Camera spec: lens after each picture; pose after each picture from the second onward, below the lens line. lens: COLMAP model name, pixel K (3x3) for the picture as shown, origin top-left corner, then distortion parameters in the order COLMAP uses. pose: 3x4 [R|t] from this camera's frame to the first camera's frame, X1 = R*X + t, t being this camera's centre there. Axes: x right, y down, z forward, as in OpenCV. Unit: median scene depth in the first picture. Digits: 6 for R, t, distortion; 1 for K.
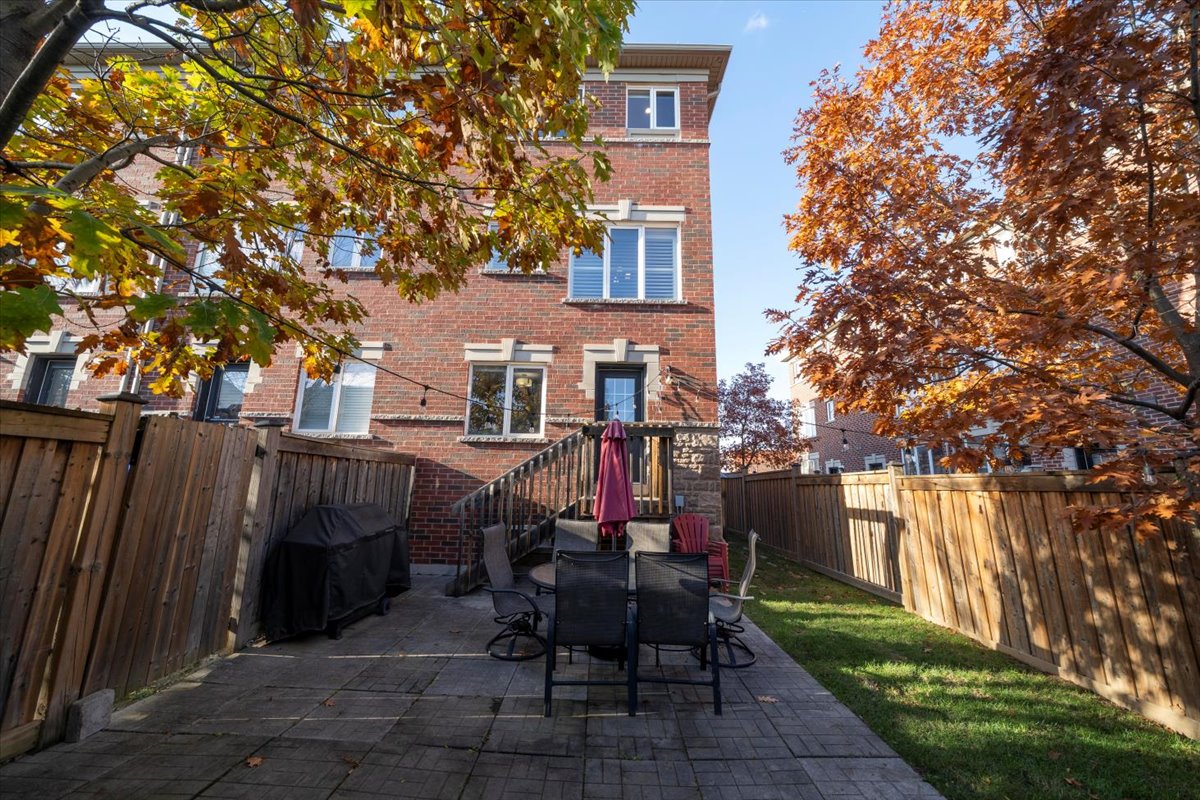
lens RADIAL K [[415.6, 0, 600.0], [0, 415.6, 400.0], [0, 0, 1]] dist [-0.002452, -0.000200]
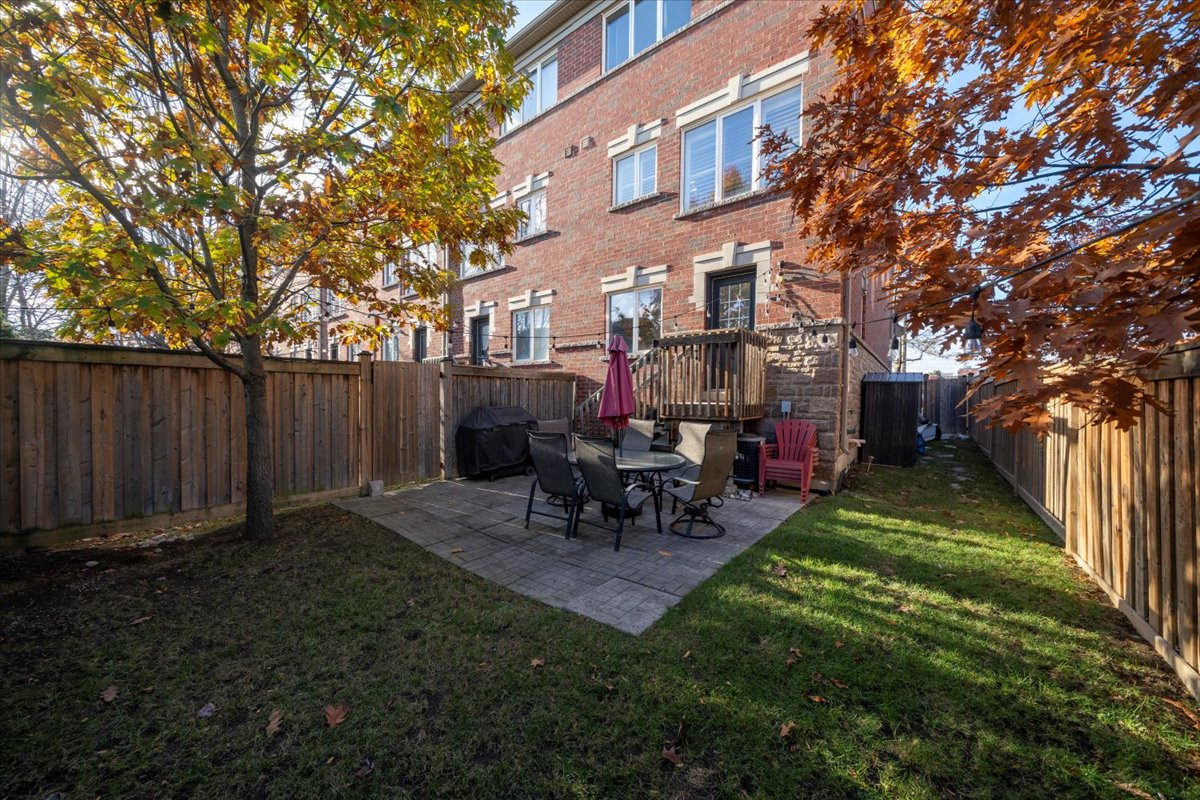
lens RADIAL K [[423.6, 0, 611.2], [0, 423.6, 397.3], [0, 0, 1]] dist [-0.001861, -0.000077]
pose [[0.791330, -0.016439, -0.611168, 0.469335], [0.132821, 0.980387, 0.145604, 0.026715], [0.596788, -0.196397, 0.777993, 0.006943]]
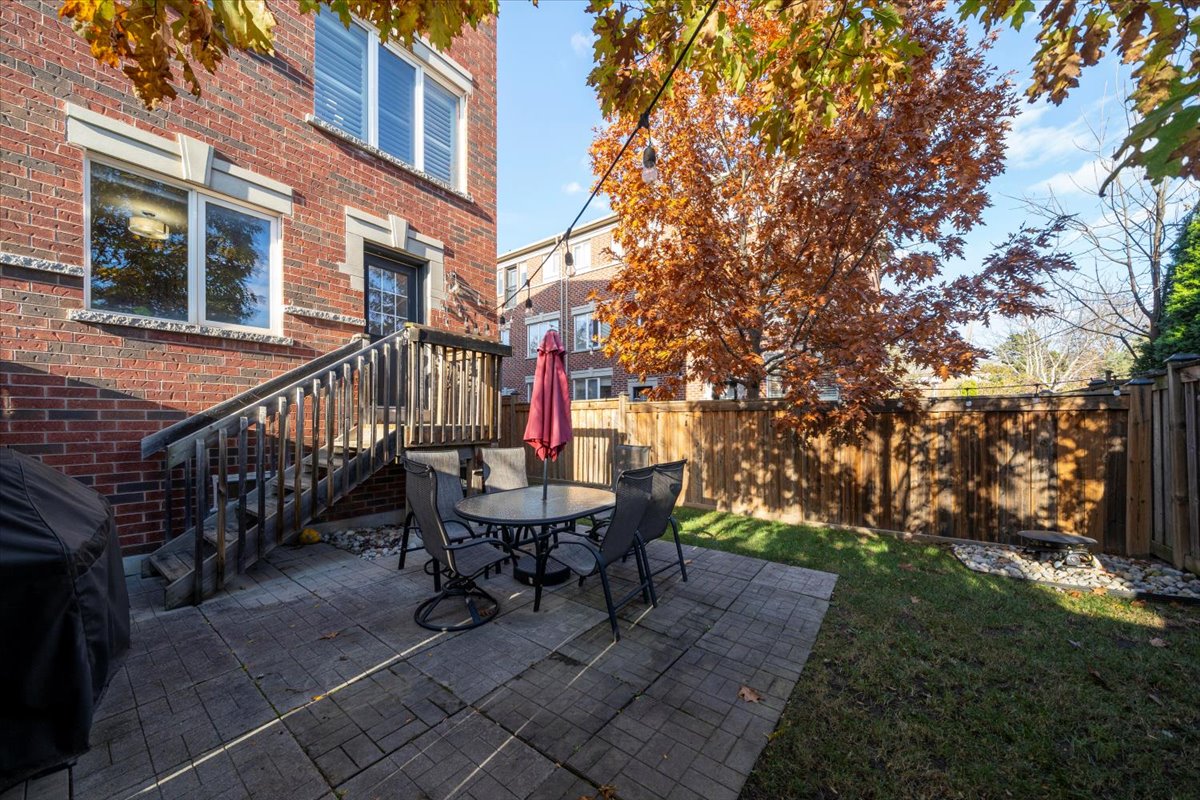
lens RADIAL K [[416.1, 0, 597.8], [0, 416.1, 417.7], [0, 0, 1]] dist [-0.005617, -0.000047]
pose [[0.600138, -0.014115, 0.799772, -0.367531], [-0.148173, 0.980579, 0.128493, 0.061901], [-0.786053, -0.195618, 0.586391, 0.237259]]
